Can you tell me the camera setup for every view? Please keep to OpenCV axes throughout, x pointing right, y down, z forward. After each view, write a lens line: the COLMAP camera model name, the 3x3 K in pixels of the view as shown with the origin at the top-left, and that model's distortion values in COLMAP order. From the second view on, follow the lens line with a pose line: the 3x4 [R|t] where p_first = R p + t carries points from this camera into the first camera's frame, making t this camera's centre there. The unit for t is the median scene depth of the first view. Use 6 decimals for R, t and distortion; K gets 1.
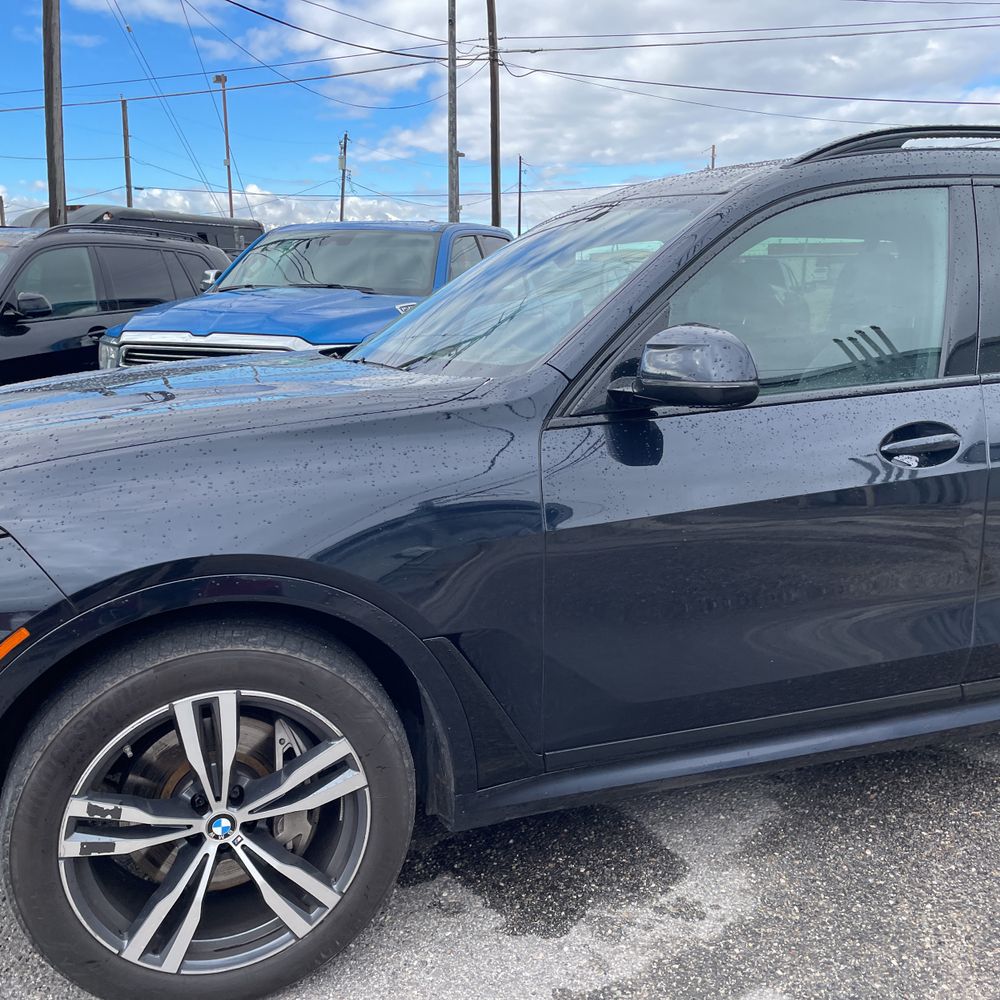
lens RADIAL K [[1023.4, 0, 487.8], [0, 1023.4, 490.2], [0, 0, 1]] dist [0.041683, 0.000000]
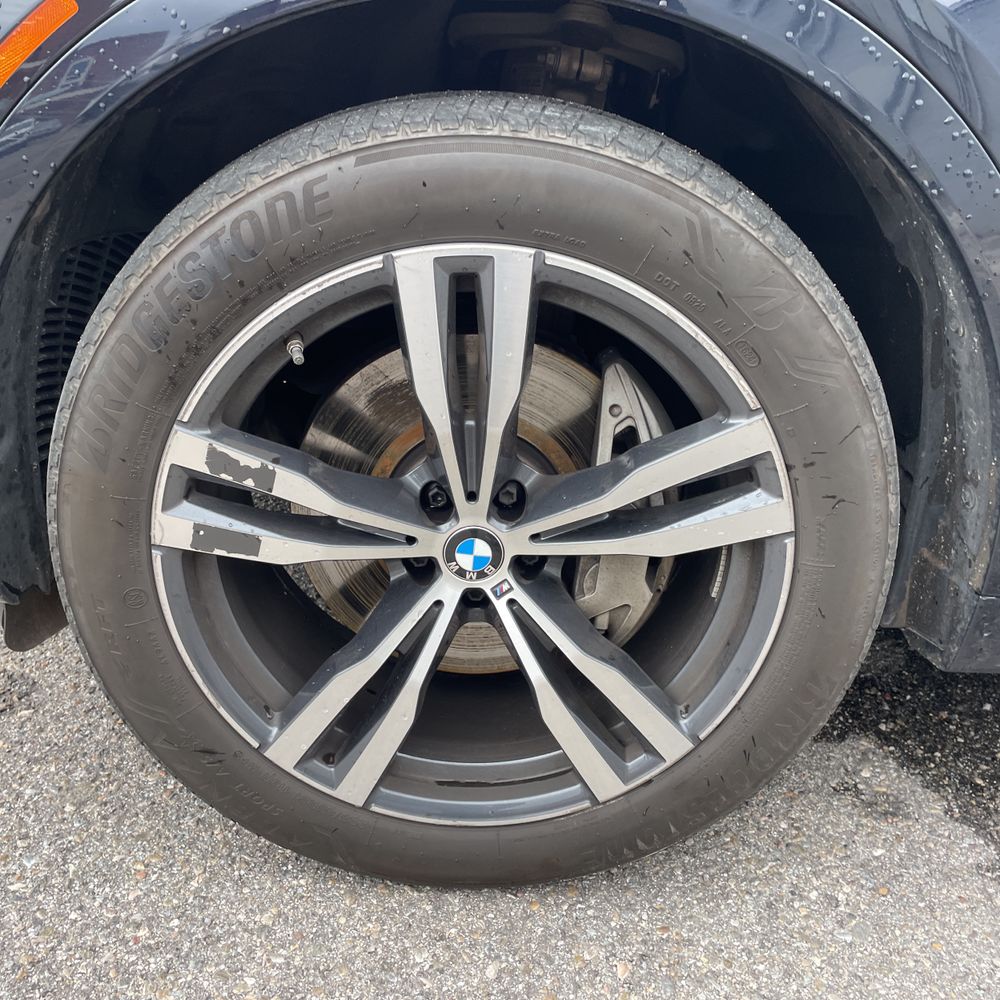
lens RADIAL K [[1023.4, 0, 474.2], [0, 1023.4, 501.3], [0, 0, 1]] dist [0.041683, 0.000000]
pose [[0.943909, 0.166561, -0.285119, -0.122983], [-0.110640, 0.973080, 0.202172, 0.201276], [0.311117, -0.159286, 0.936928, 0.544559]]
